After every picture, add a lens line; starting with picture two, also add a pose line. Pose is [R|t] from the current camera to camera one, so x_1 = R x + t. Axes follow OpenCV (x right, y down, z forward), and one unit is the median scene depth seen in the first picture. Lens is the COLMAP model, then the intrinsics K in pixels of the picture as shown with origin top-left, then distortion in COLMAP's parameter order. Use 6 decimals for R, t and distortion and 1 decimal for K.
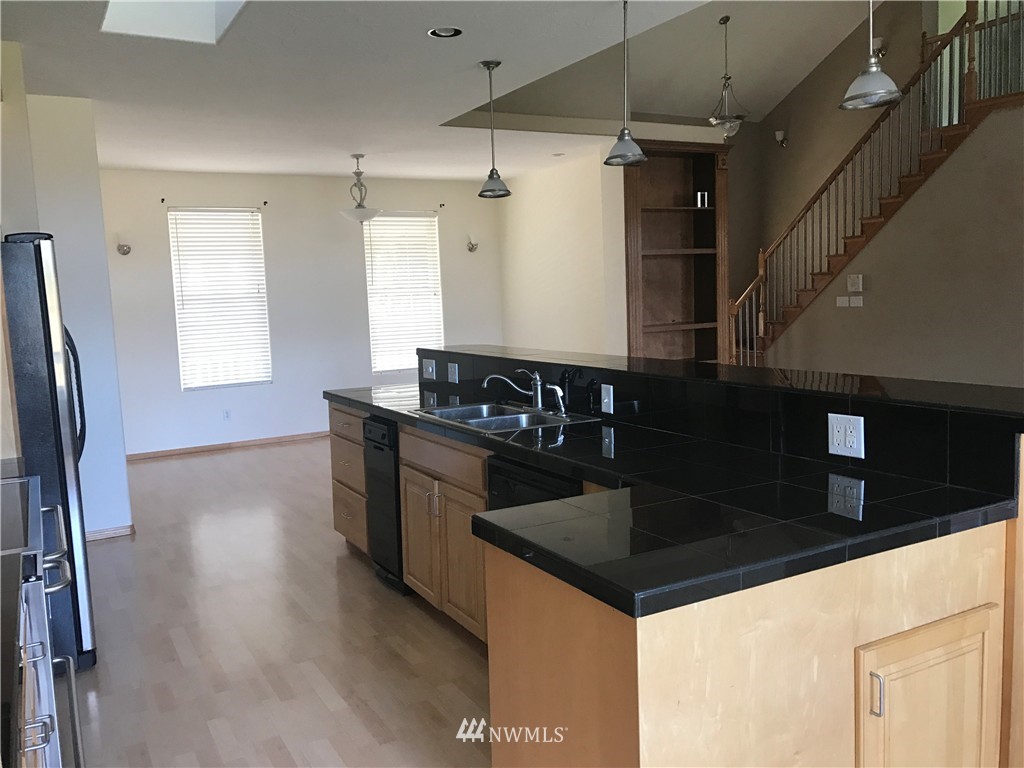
lens RADIAL K [[837.1, 0, 512.0], [0, 837.1, 384.0], [0, 0, 1]] dist [0.067654, -0.131248]
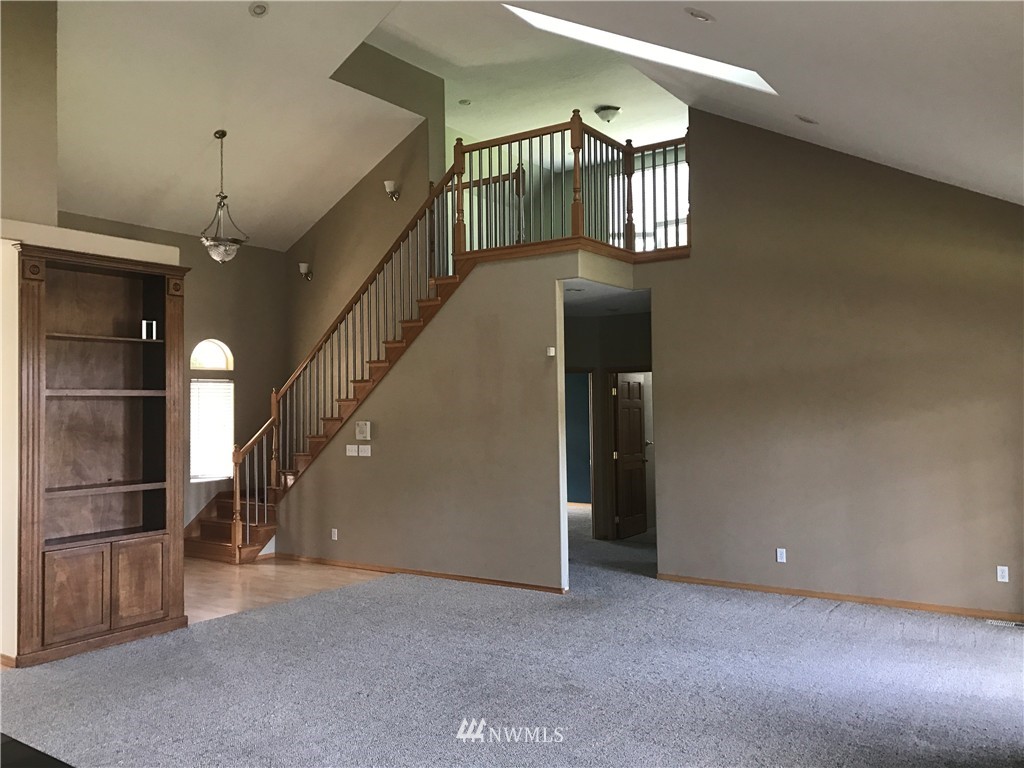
lens RADIAL K [[837.1, 0, 512.0], [0, 837.1, 384.0], [0, 0, 1]] dist [0.067654, -0.131248]
pose [[0.901156, 0.041351, 0.431518, 0.157070], [0.023196, 0.989414, -0.143255, -0.035549], [-0.432873, 0.139104, 0.890657, 0.110557]]
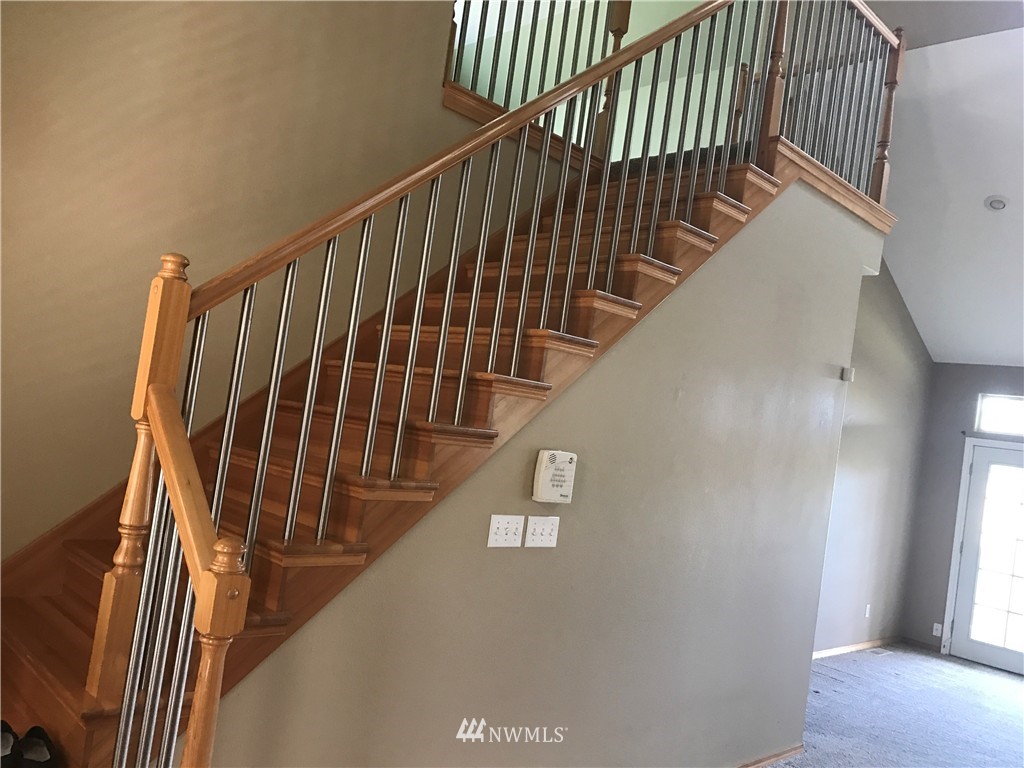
lens RADIAL K [[837.1, 0, 512.0], [0, 837.1, 384.0], [0, 0, 1]] dist [0.067654, -0.131248]
pose [[-0.265935, 0.039862, 0.963166, 0.097629], [-0.022128, 0.998629, -0.047439, -0.139834], [-0.963737, -0.033929, -0.264689, 1.105498]]
